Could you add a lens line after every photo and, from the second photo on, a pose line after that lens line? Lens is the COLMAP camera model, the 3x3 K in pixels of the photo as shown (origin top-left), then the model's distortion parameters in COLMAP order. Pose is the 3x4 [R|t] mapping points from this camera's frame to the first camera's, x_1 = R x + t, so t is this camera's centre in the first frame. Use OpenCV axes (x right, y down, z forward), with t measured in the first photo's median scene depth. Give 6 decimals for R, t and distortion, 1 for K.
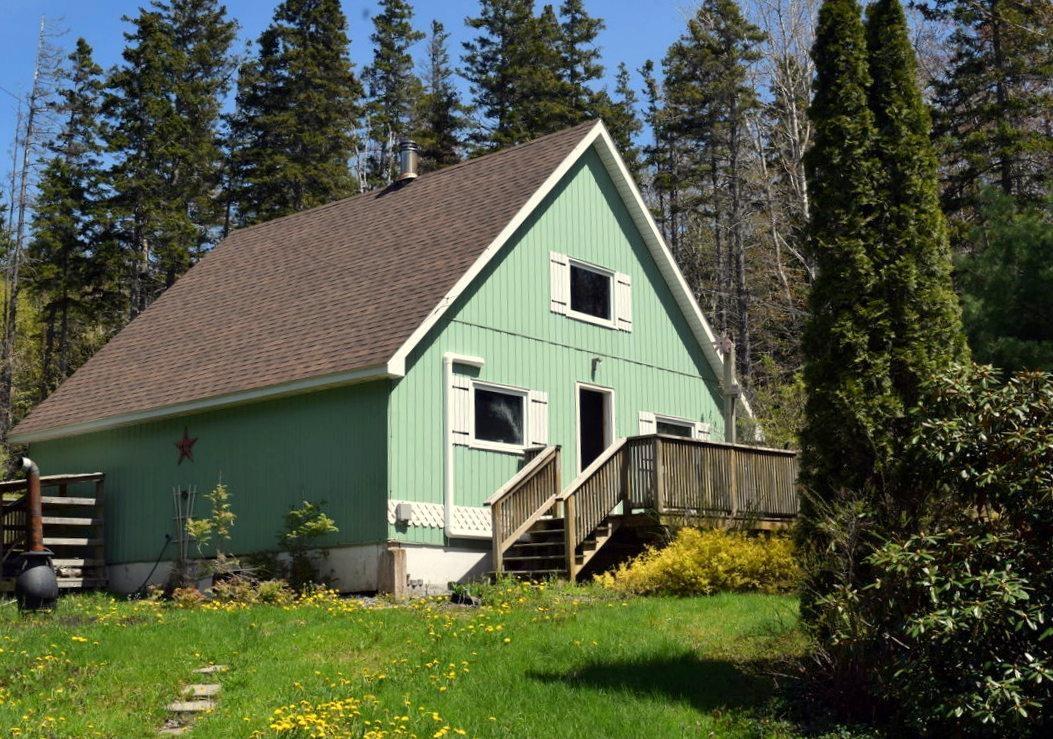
lens RADIAL K [[1321.9, 0, 526.4], [0, 1321.9, 369.2], [0, 0, 1]] dist [0.011883, 0.000000]
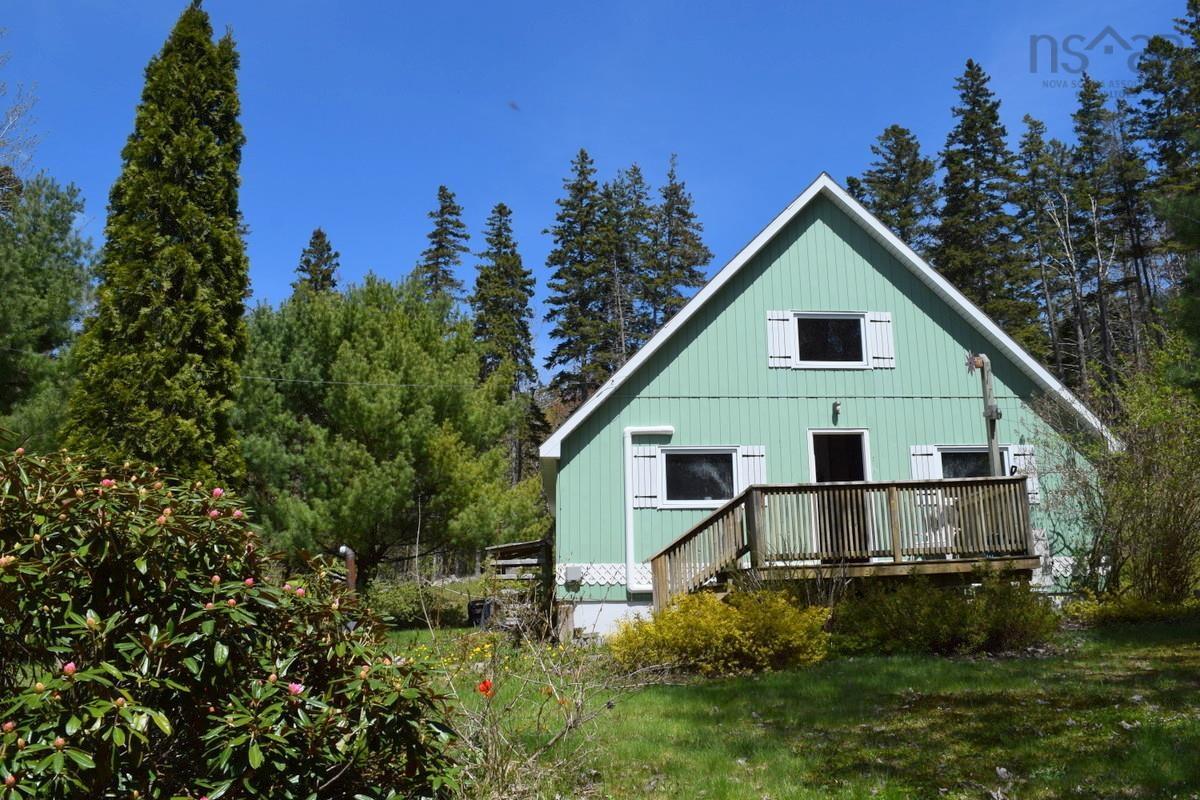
lens RADIAL K [[904.9, 0, 601.1], [0, 904.9, 398.1], [0, 0, 1]] dist [-0.063261, -0.004417]
pose [[0.704066, -0.159729, -0.691938, 0.450358], [0.138598, 0.986546, -0.086709, 0.026105], [0.696478, -0.034853, 0.716731, 0.419169]]
